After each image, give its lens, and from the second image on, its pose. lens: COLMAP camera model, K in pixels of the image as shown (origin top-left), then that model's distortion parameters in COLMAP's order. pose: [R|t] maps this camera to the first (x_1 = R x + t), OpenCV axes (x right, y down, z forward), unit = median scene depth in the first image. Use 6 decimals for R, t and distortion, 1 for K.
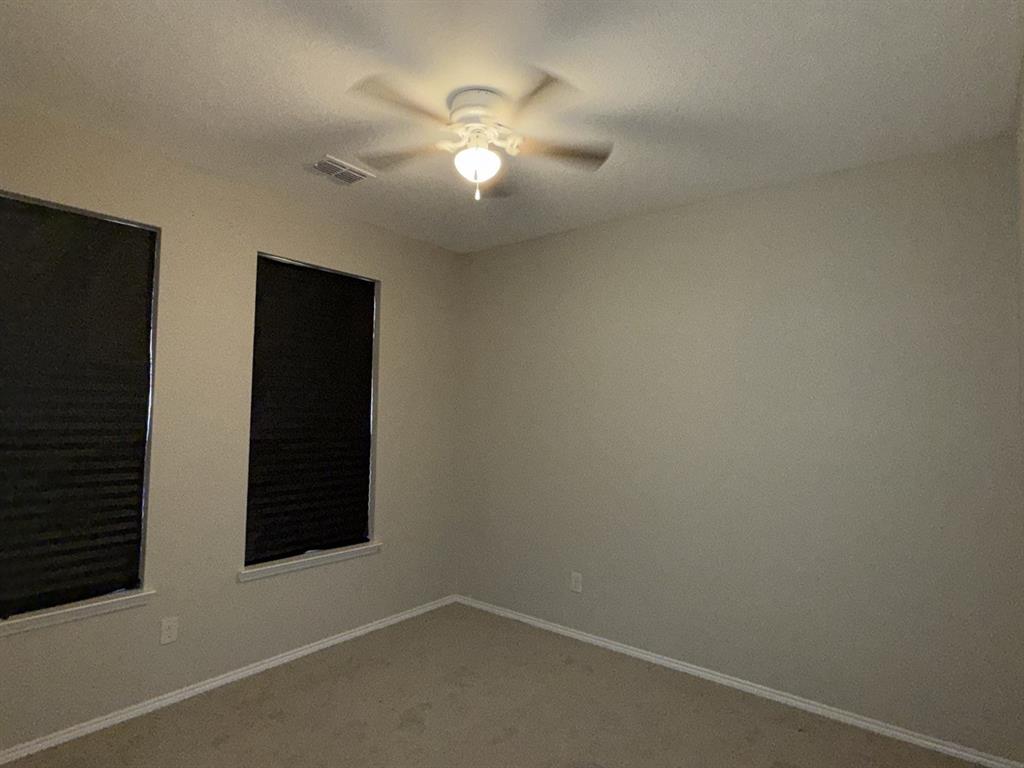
lens RADIAL K [[570.3, 0, 512.0], [0, 570.3, 384.0], [0, 0, 1]] dist [-0.000062, 0.000057]
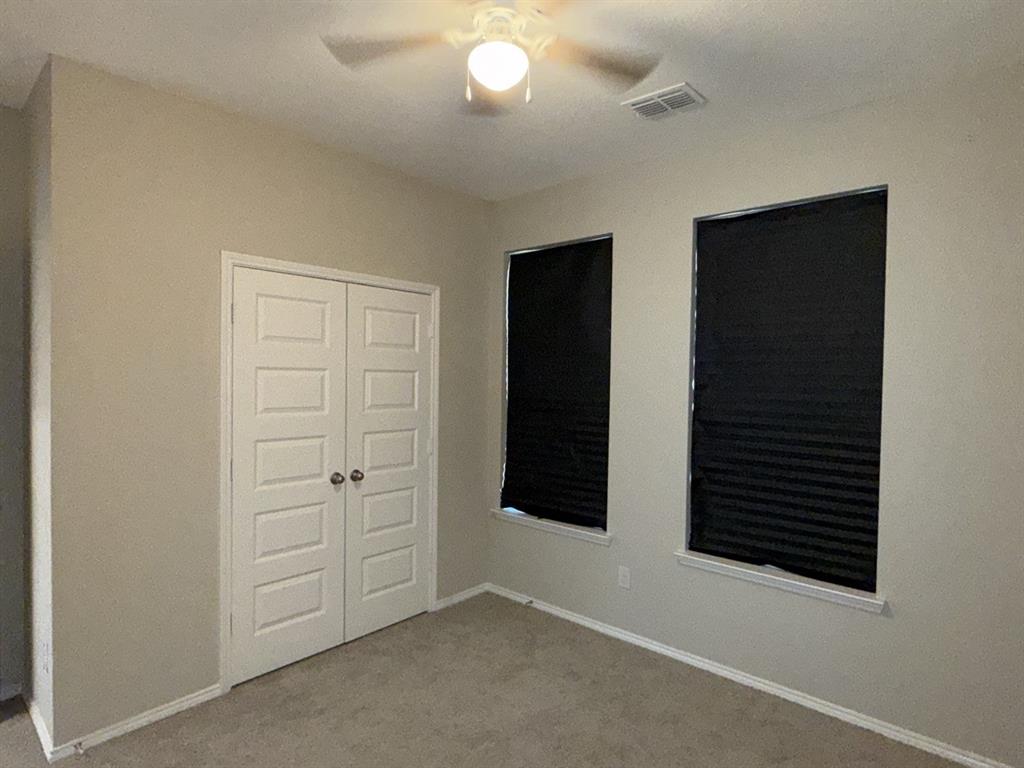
lens RADIAL K [[570.3, 0, 512.0], [0, 570.3, 384.0], [0, 0, 1]] dist [-0.000062, 0.000057]
pose [[-0.066369, 0.000397, -0.997795, 0.505633], [0.036886, 0.999317, -0.002056, 0.029076], [0.997113, -0.036941, -0.066338, 0.763551]]
